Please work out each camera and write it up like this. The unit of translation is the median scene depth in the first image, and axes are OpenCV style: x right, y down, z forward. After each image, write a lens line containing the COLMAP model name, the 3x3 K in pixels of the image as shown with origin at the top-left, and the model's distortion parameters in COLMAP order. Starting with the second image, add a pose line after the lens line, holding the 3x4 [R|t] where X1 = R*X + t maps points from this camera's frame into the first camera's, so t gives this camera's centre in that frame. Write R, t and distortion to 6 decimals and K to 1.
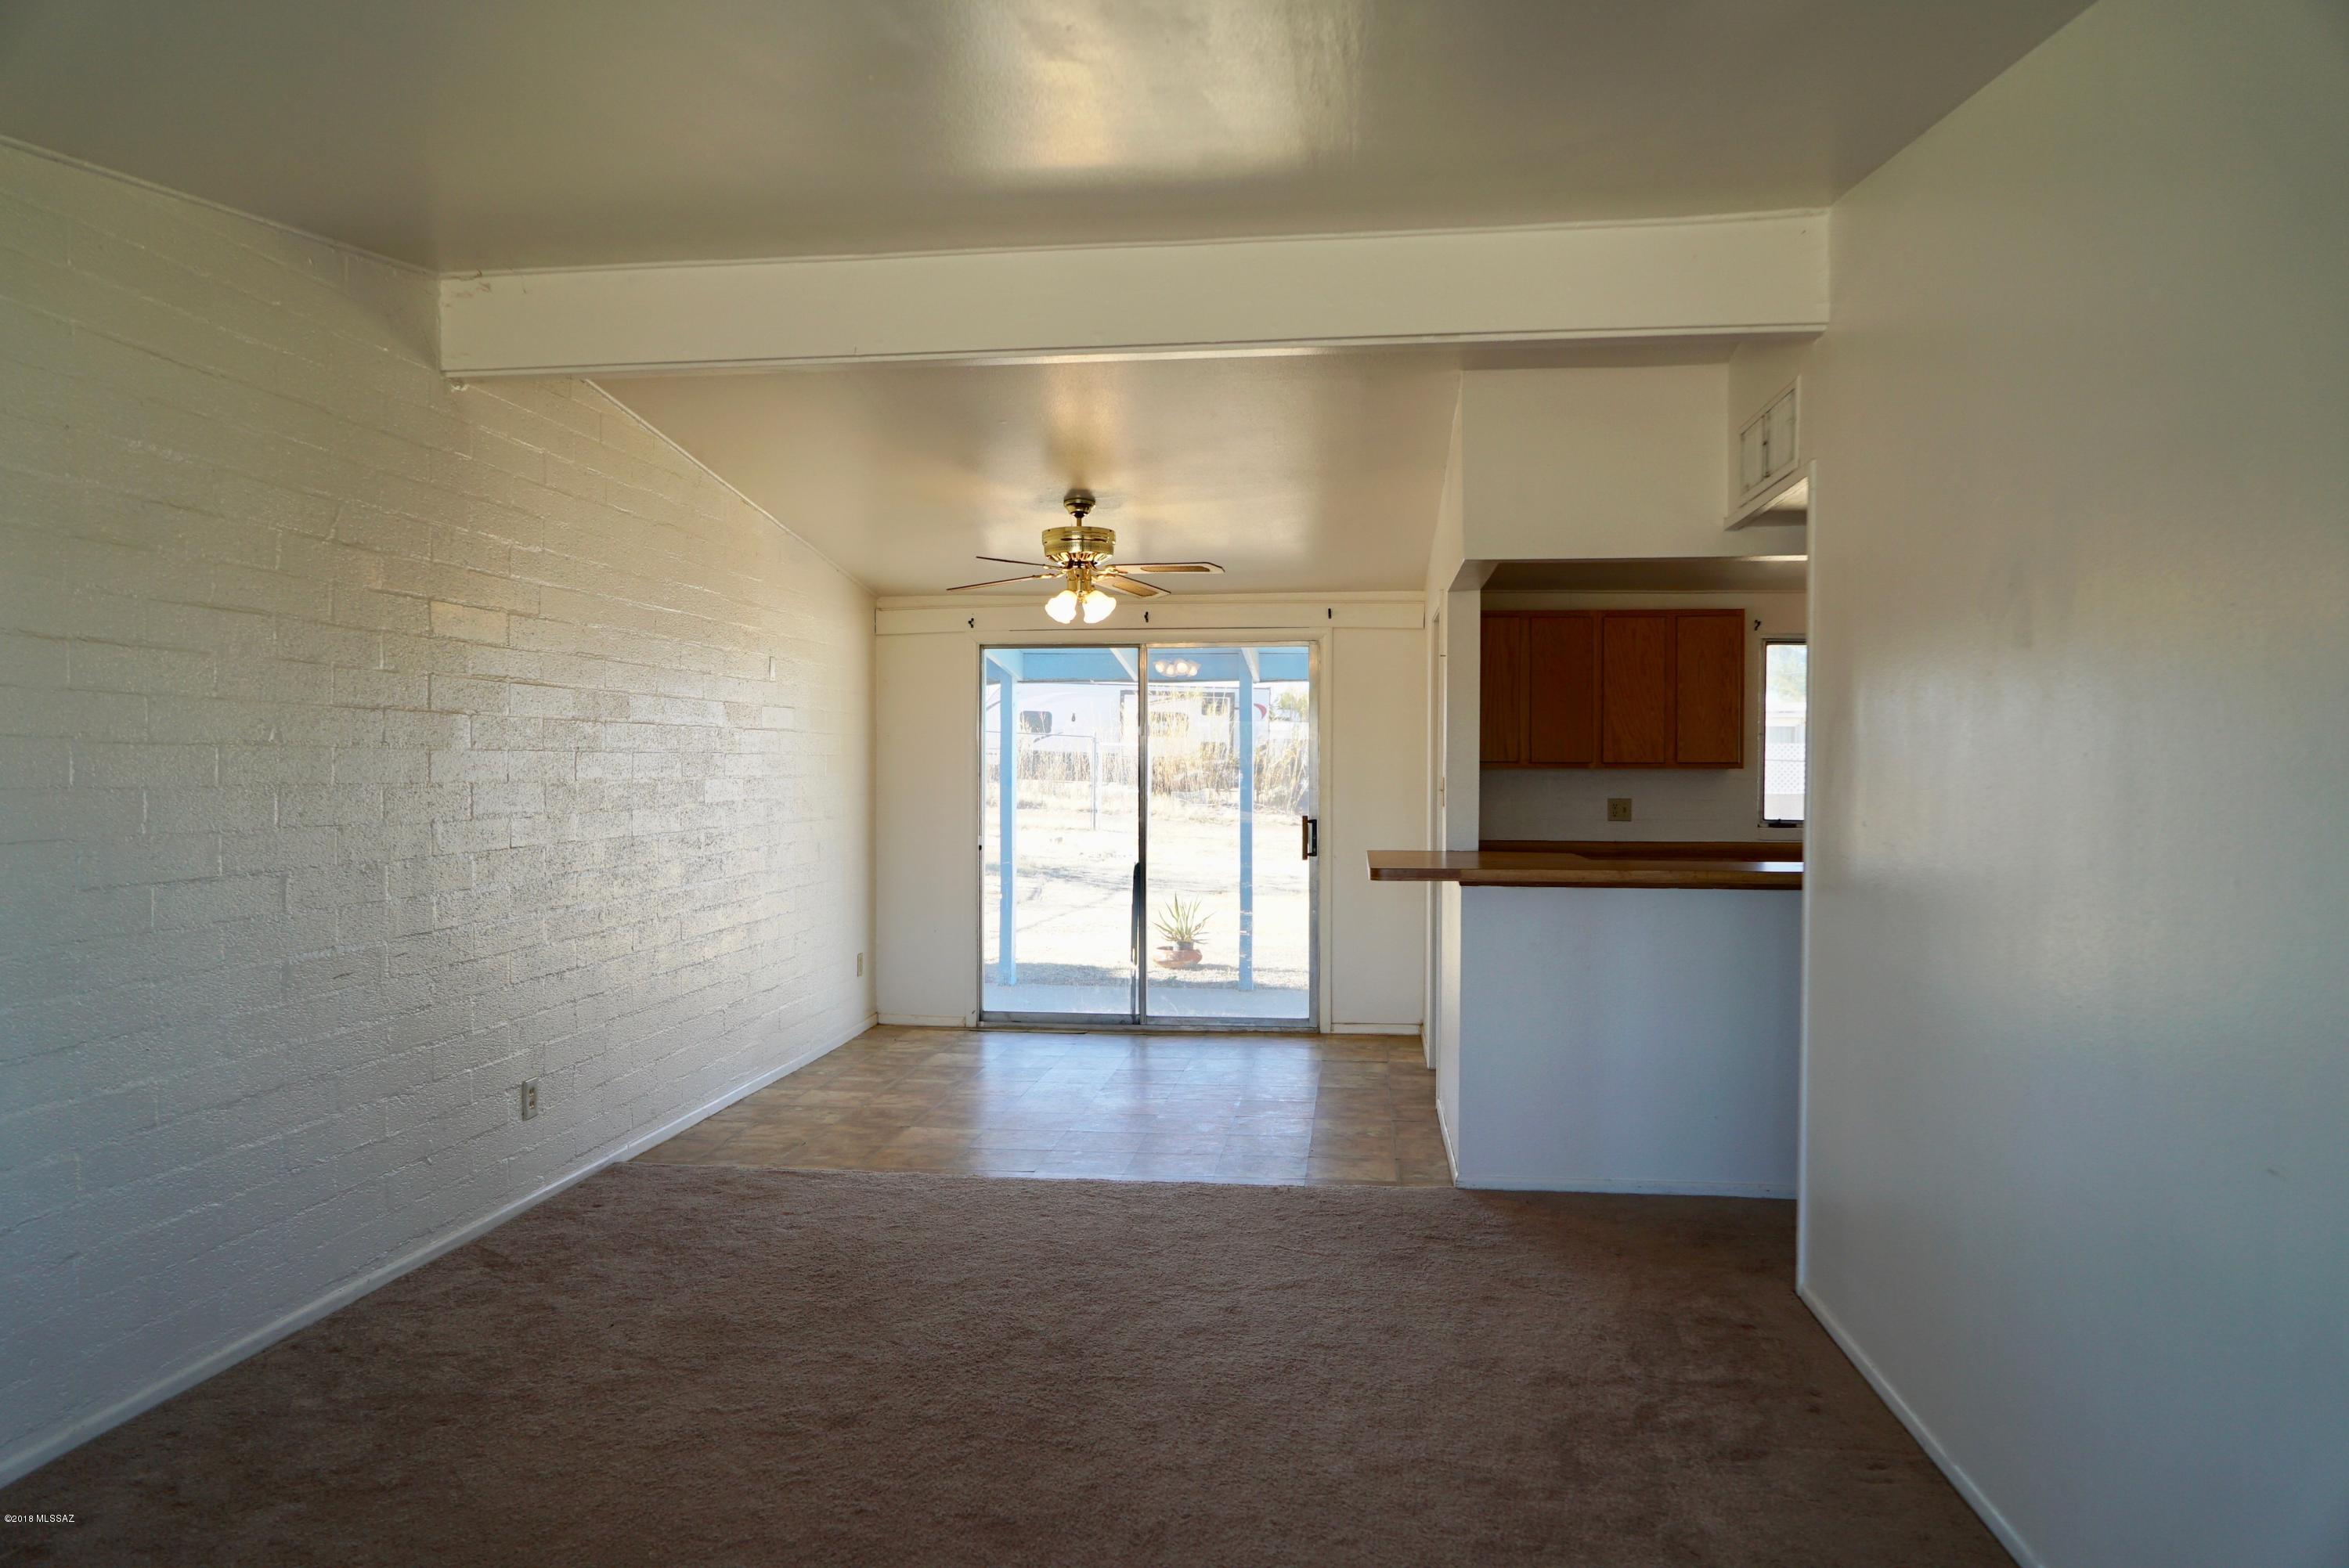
lens RADIAL K [[1574.1, 0, 1174.5], [0, 1574.1, 784.0], [0, 0, 1]] dist [-0.010175, -0.003160]
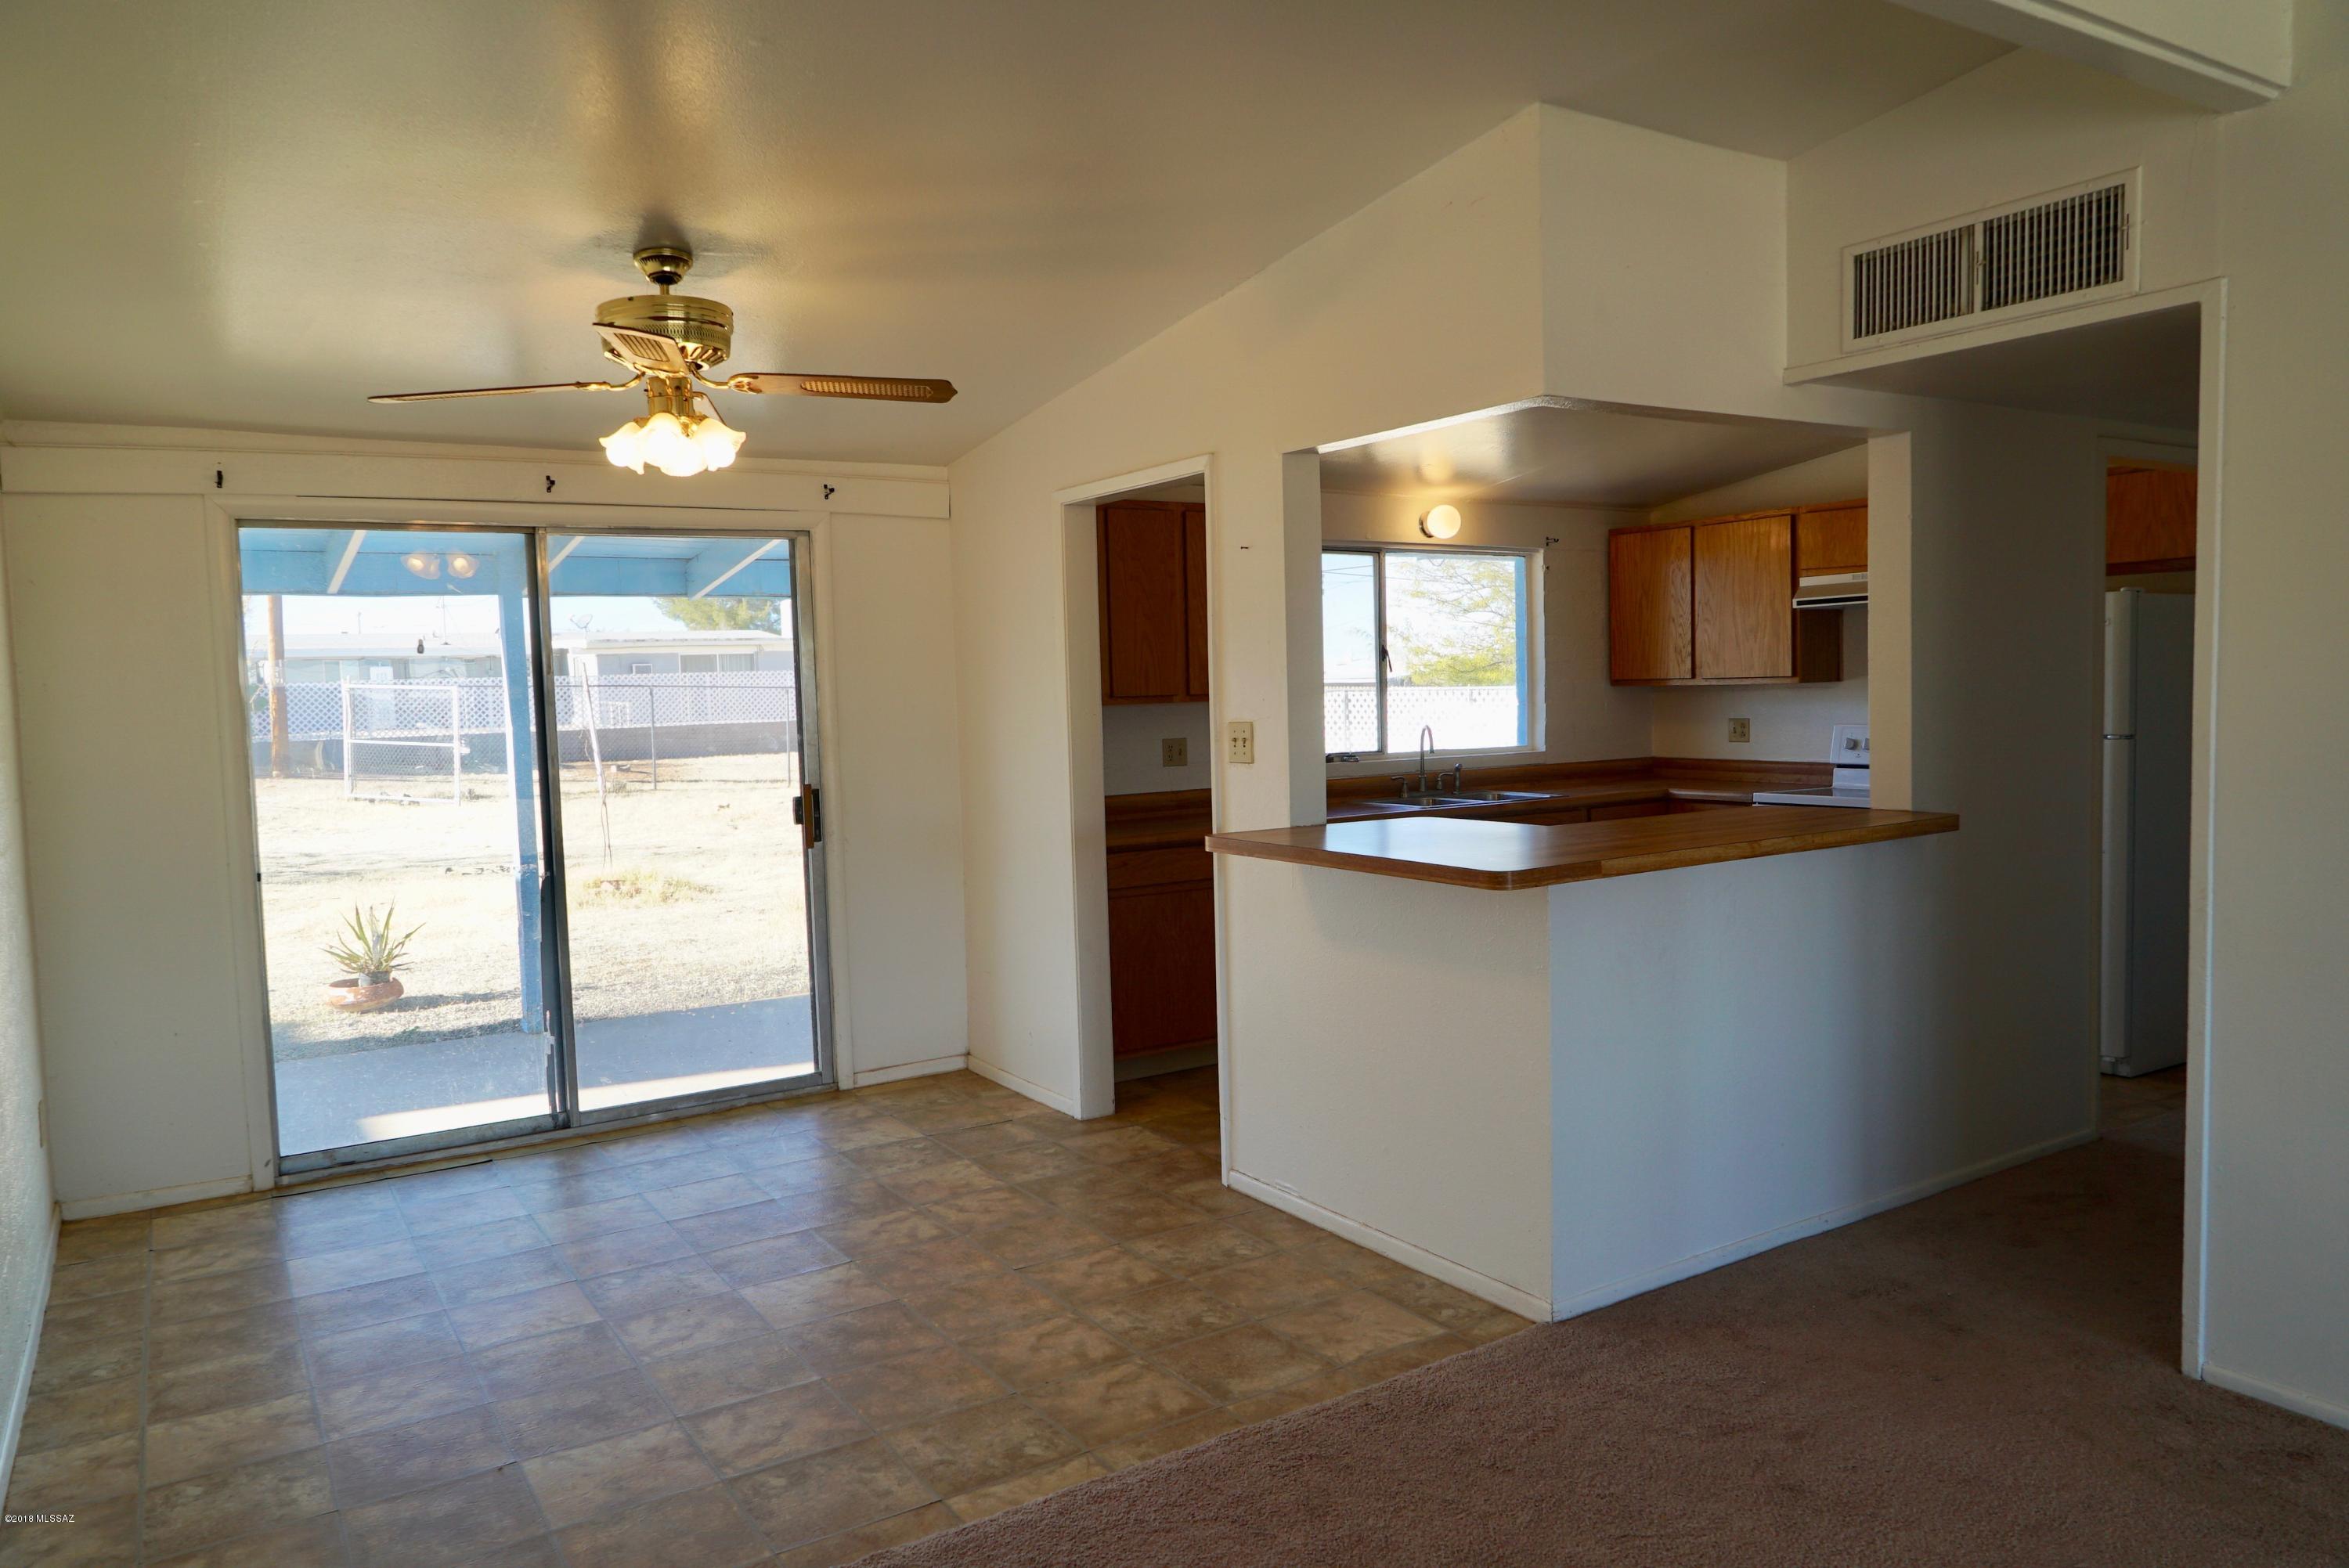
lens RADIAL K [[1574.1, 0, 1174.5], [0, 1574.1, 784.0], [0, 0, 1]] dist [-0.010175, -0.003160]
pose [[0.776680, -0.064897, 0.626543, -0.221299], [0.037434, 0.997676, 0.056936, -0.013252], [-0.628782, -0.020767, 0.777304, 0.353986]]
